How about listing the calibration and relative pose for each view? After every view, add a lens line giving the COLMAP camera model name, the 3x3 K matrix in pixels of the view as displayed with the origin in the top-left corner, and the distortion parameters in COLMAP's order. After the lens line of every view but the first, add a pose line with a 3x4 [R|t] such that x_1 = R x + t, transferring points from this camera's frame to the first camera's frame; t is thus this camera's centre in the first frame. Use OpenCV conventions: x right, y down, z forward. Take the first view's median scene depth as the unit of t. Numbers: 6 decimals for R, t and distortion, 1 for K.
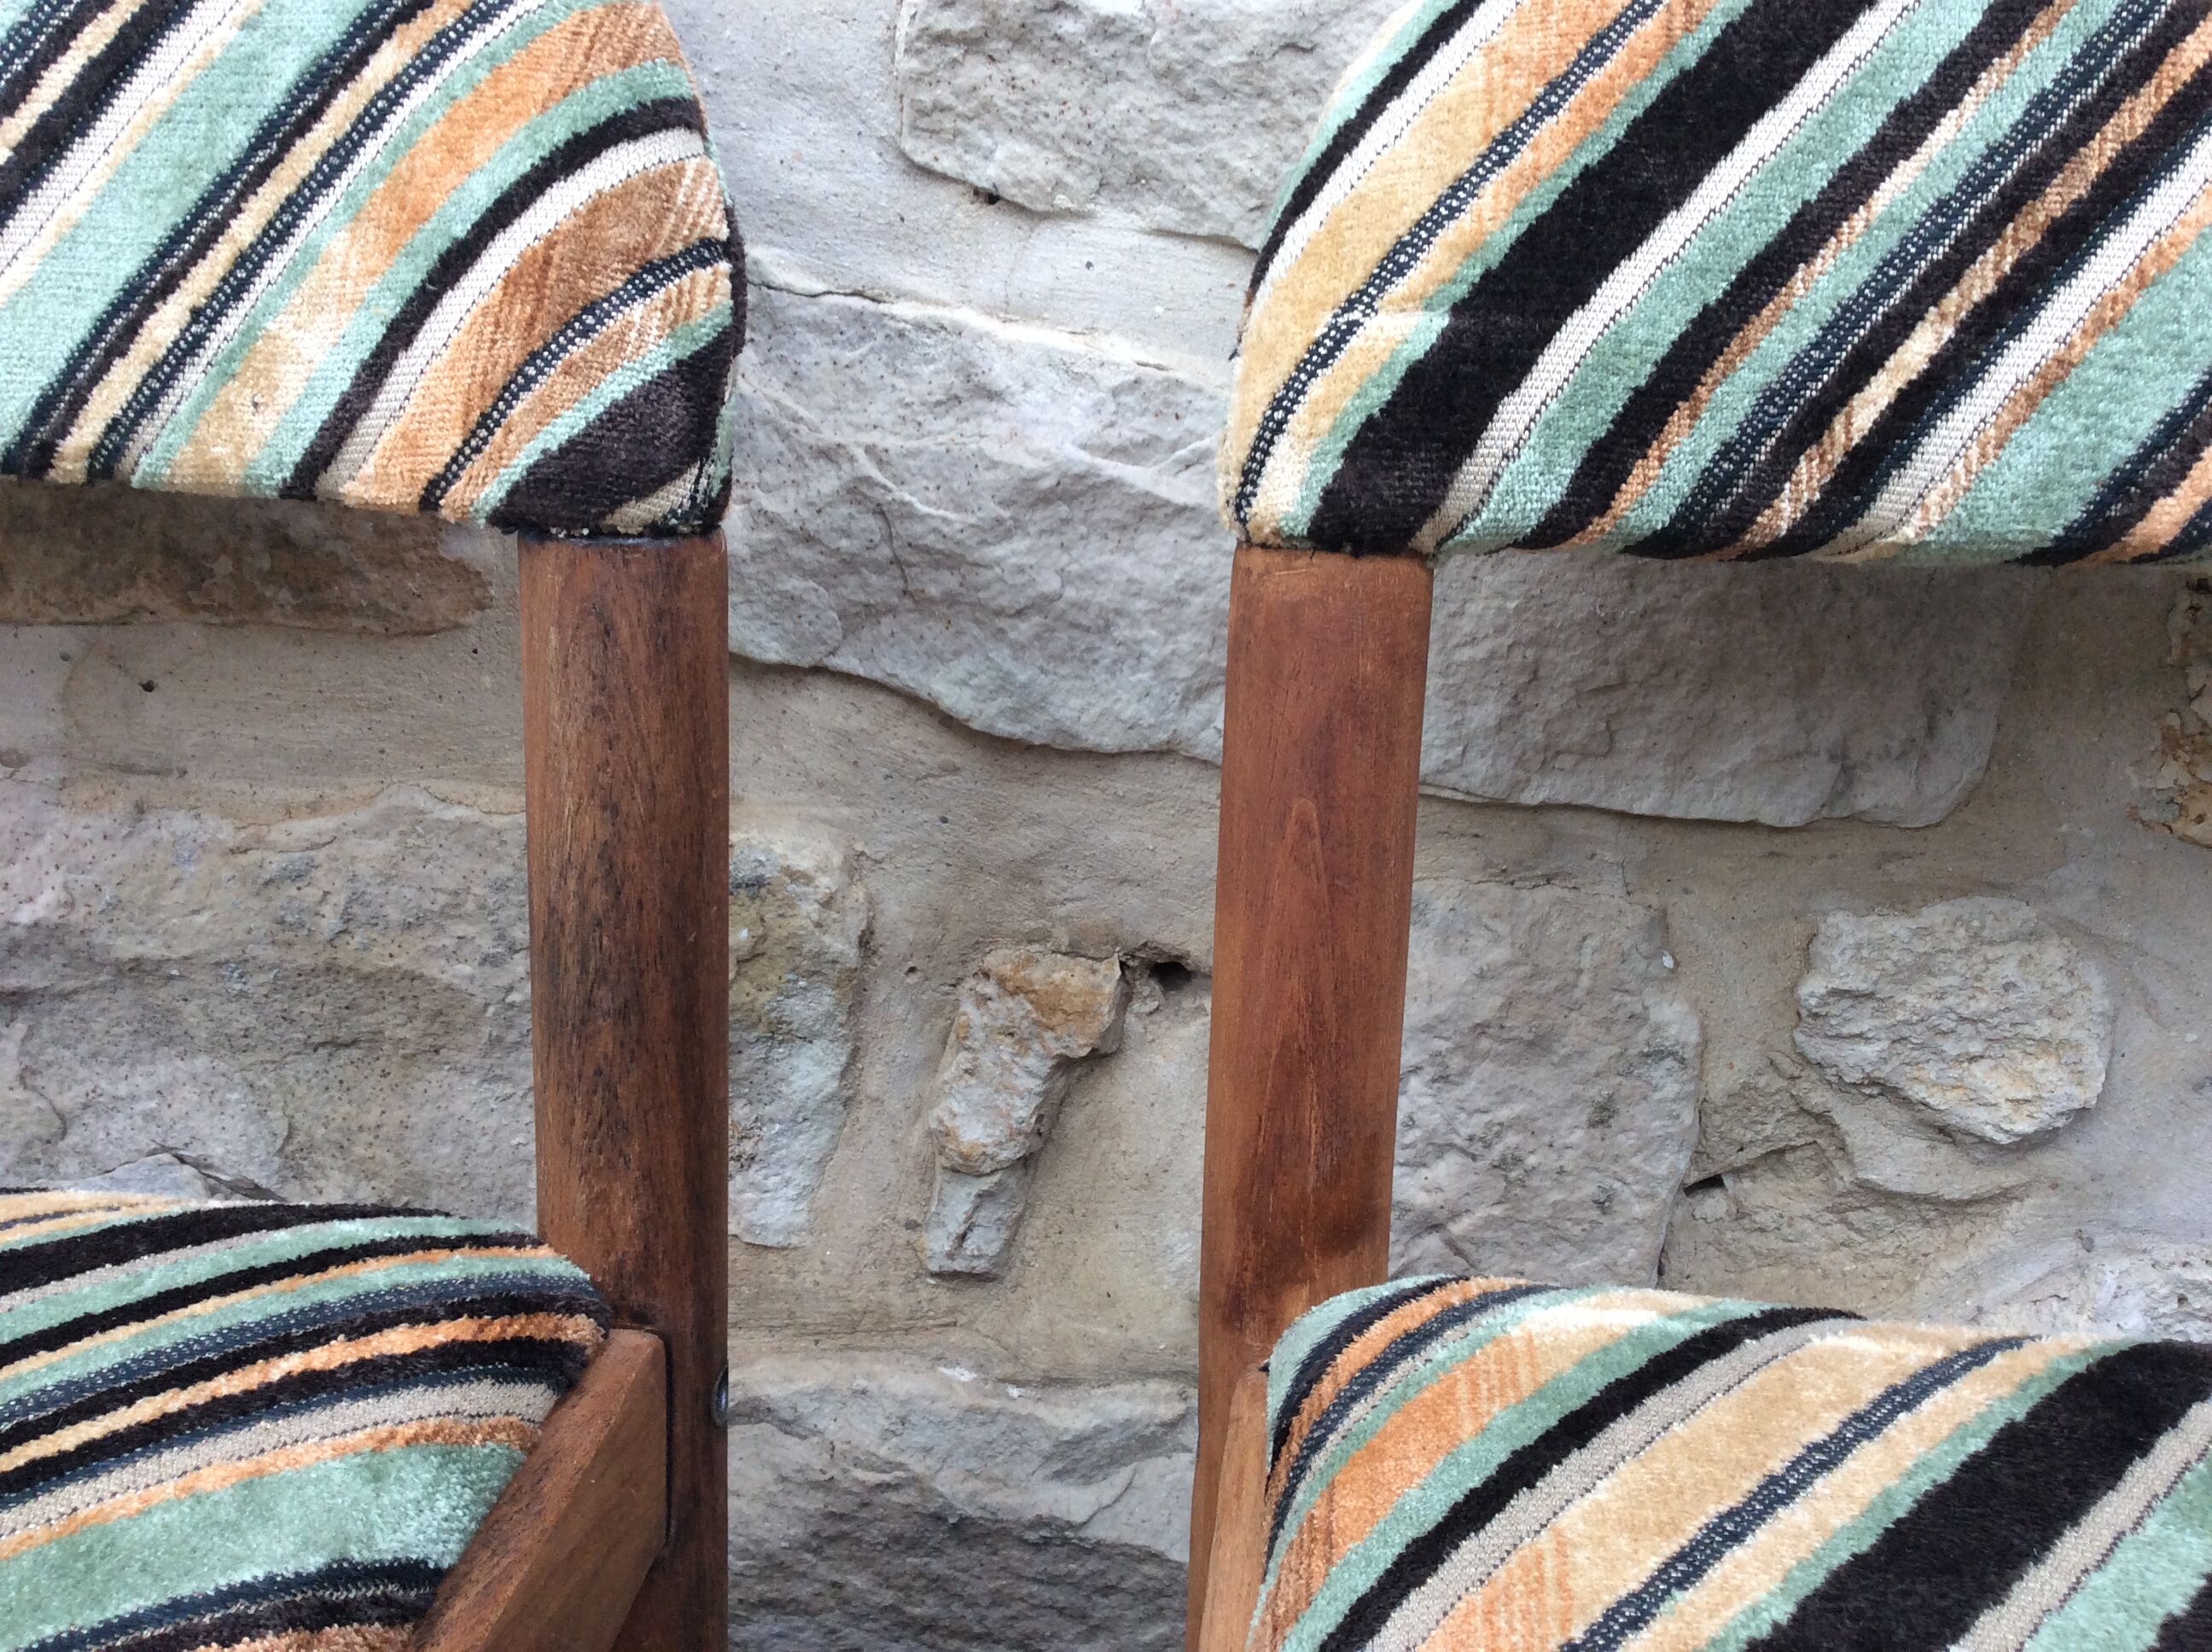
lens RADIAL K [[2001.6, 0, 1103.3], [0, 2001.6, 805.8], [0, 0, 1]] dist [0.128918, -0.247070]
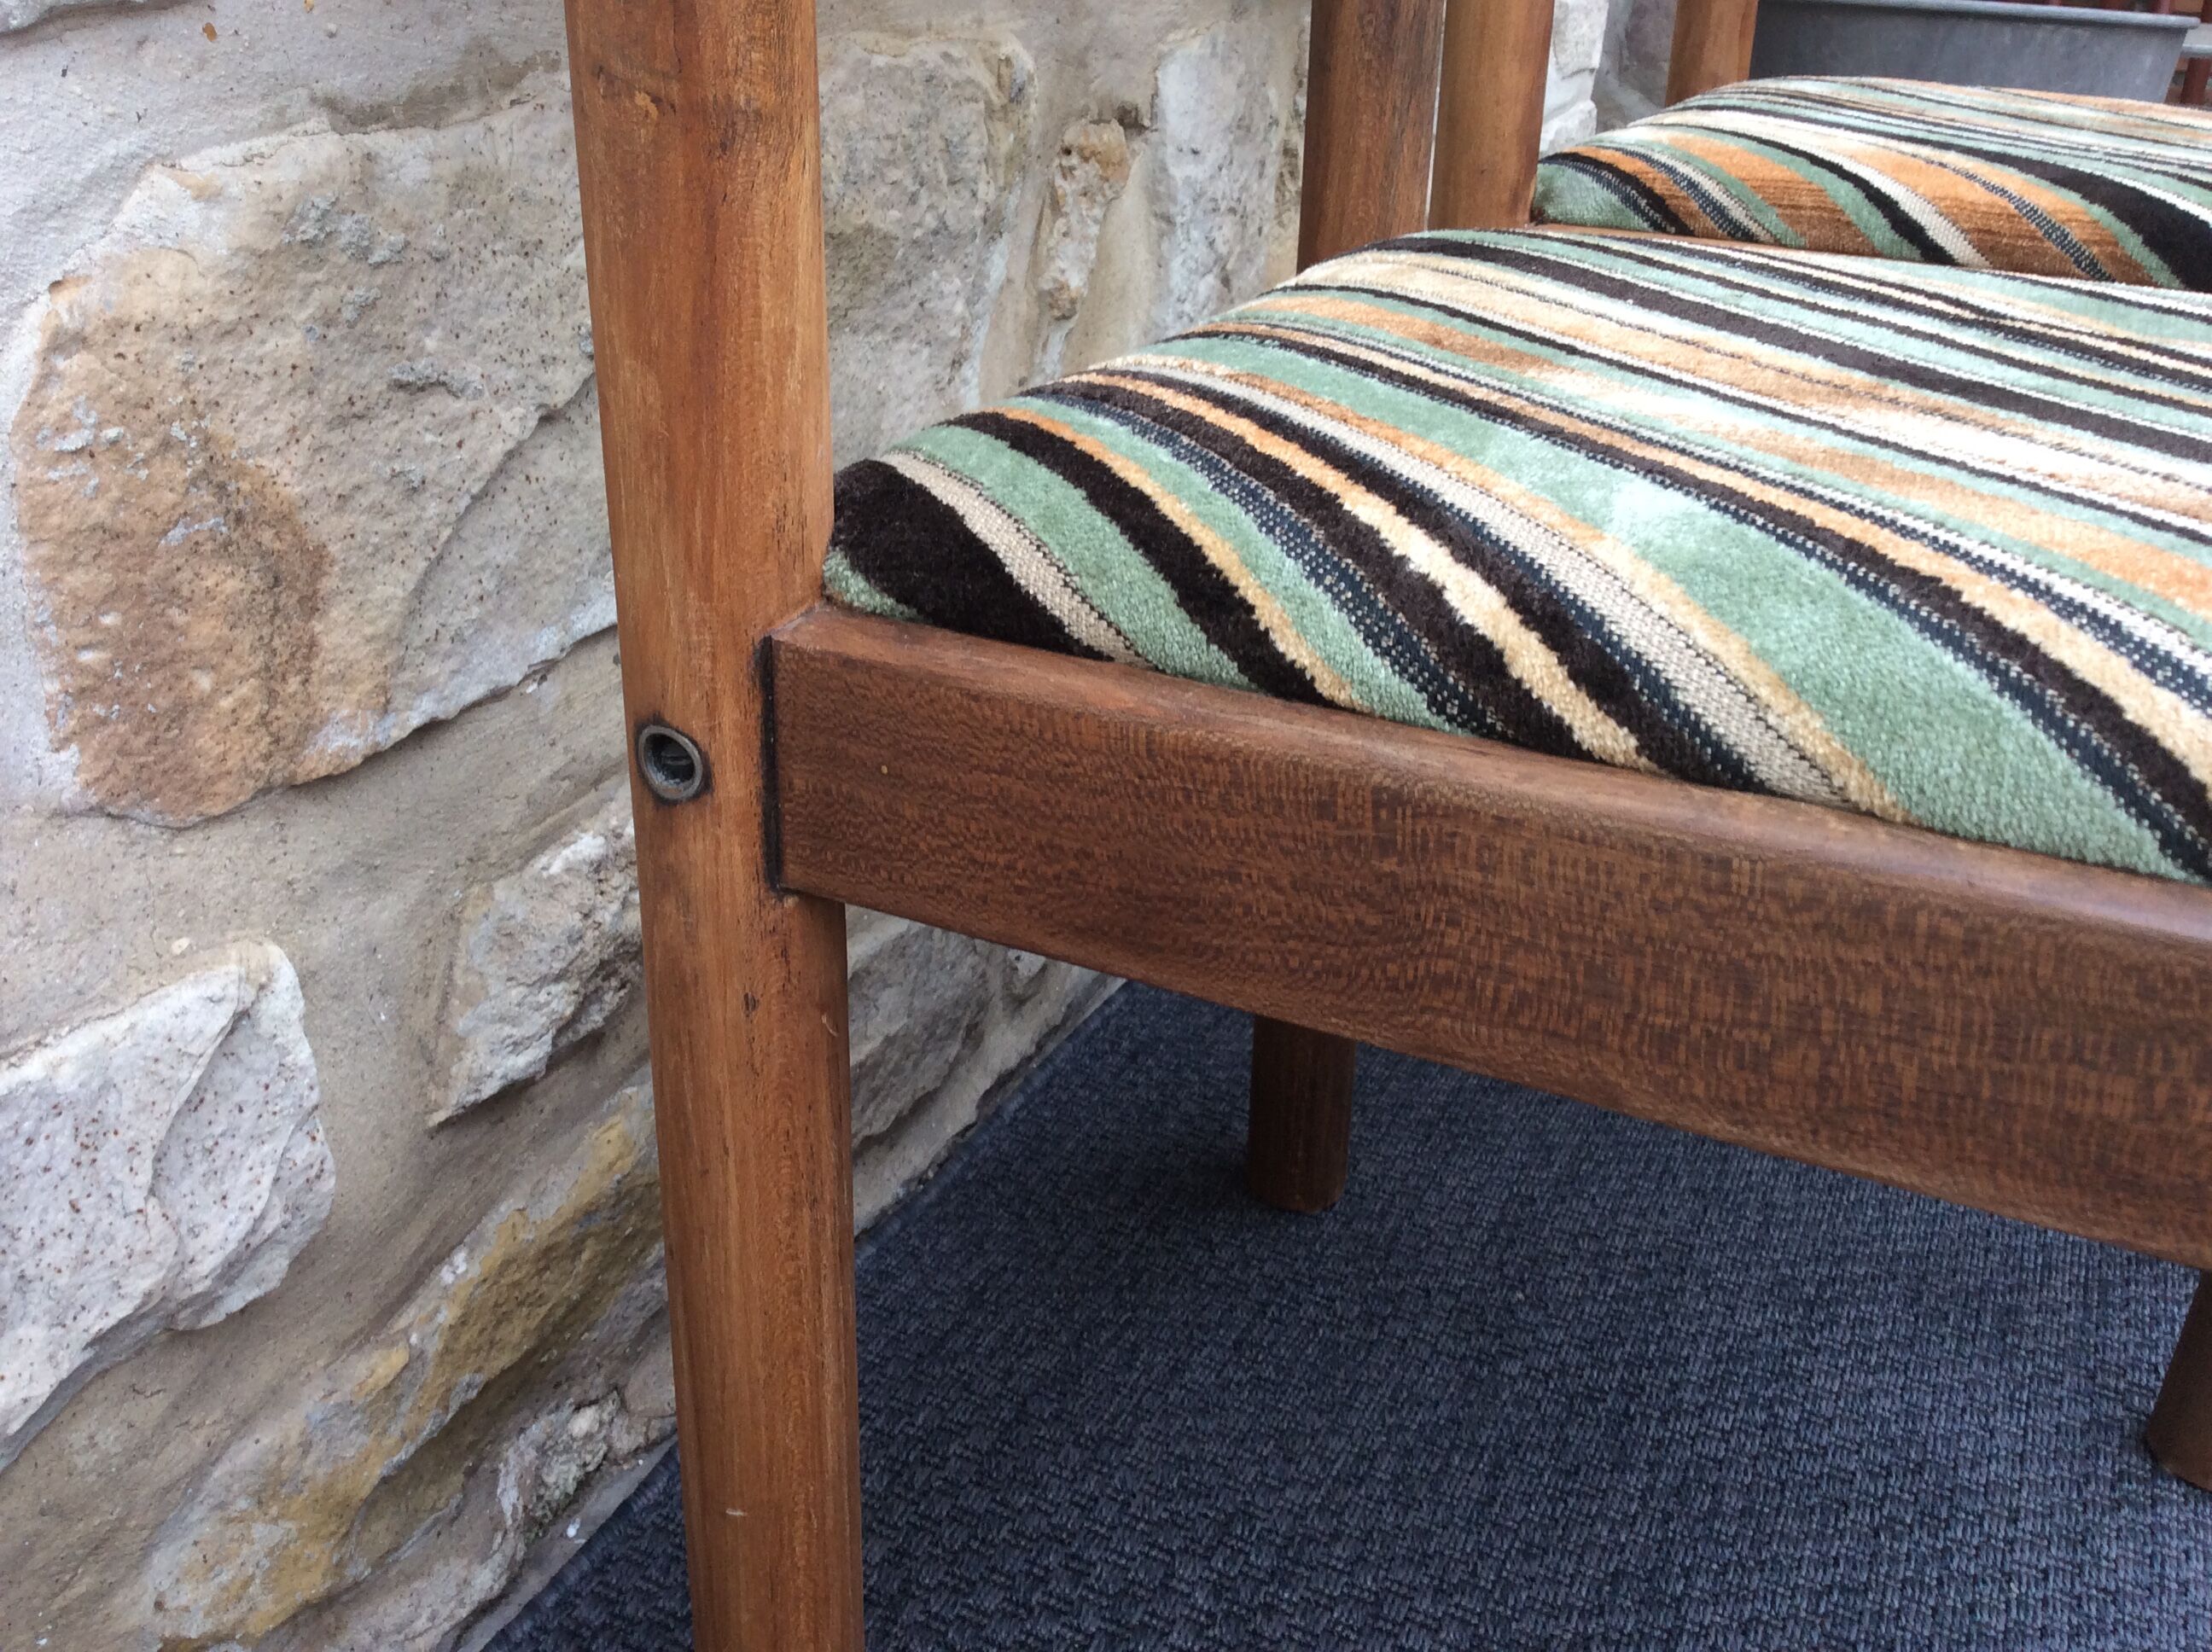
lens RADIAL K [[2008.2, 0, 1110.5], [0, 2008.2, 813.2], [0, 0, 1]] dist [0.143974, -0.269567]
pose [[0.346289, -0.421591, 0.838060, -1.547049], [0.226905, 0.904448, 0.361230, 0.001640], [-0.910274, 0.065070, 0.408862, 0.516408]]
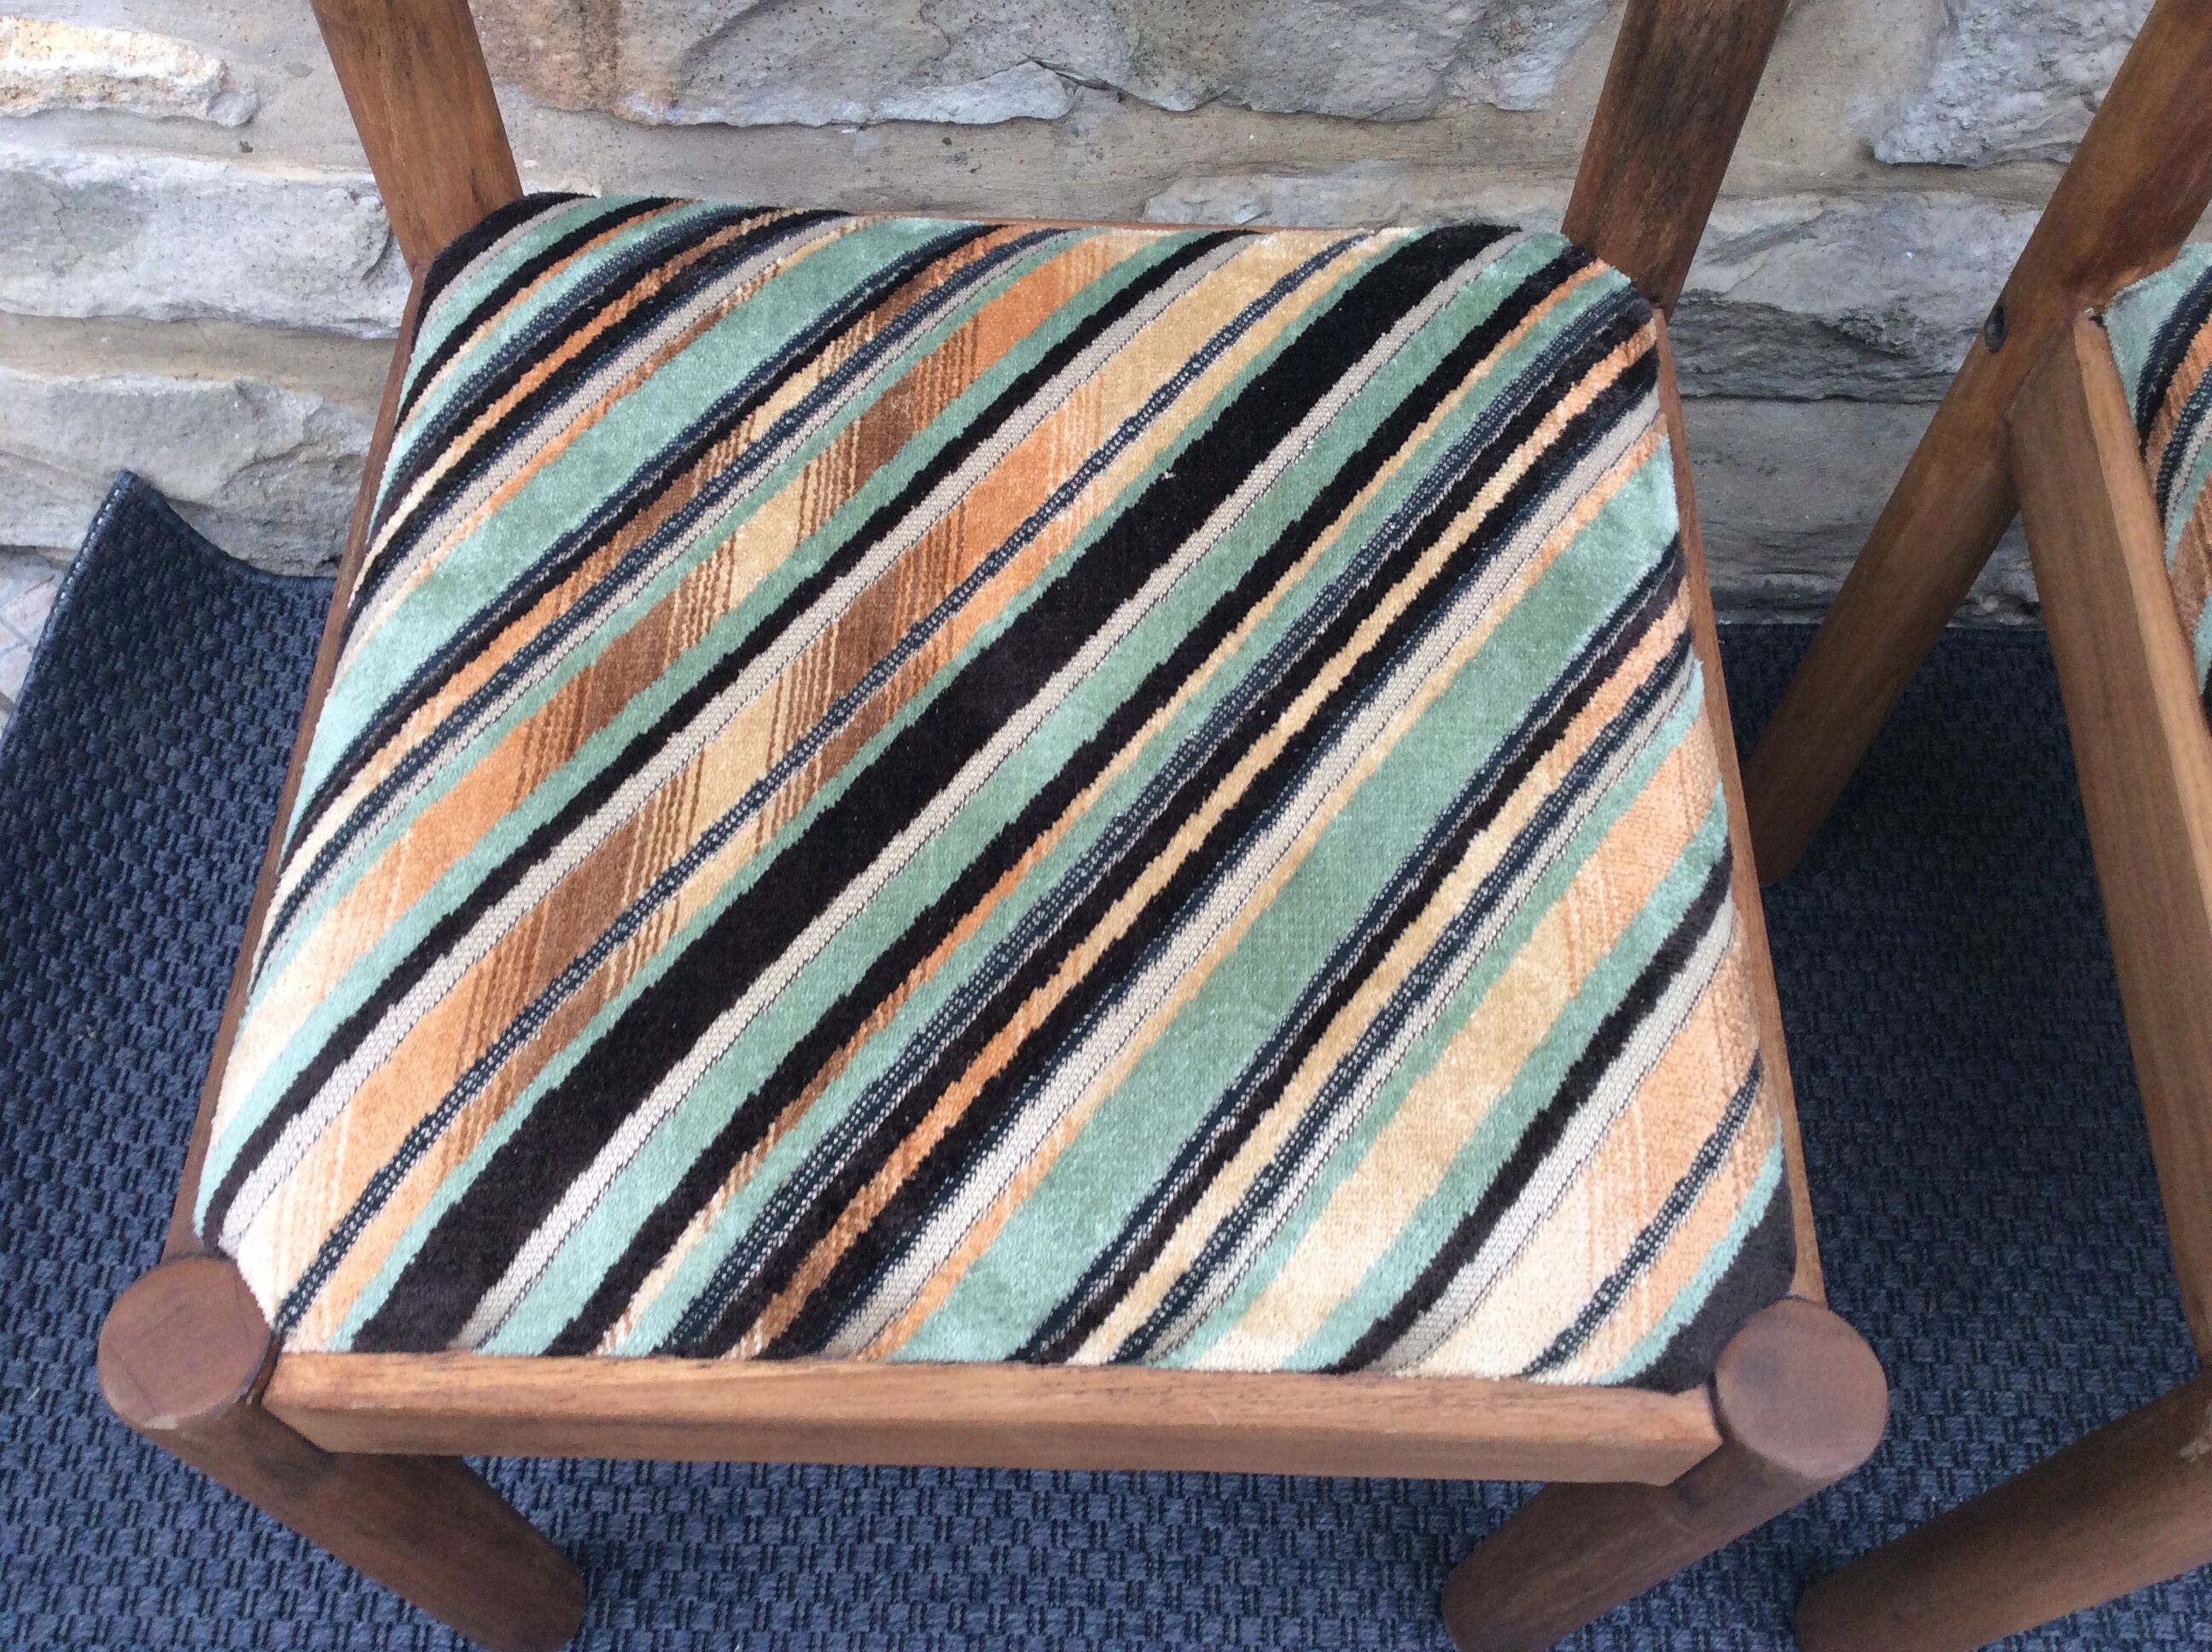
lens RADIAL K [[2001.6, 0, 1103.3], [0, 2001.6, 805.8], [0, 0, 1]] dist [0.128918, -0.247070]
pose [[0.997259, -0.068100, 0.028927, -0.589460], [0.028110, 0.710374, 0.703263, -0.445070], [-0.068441, -0.700522, 0.710341, -0.215816]]
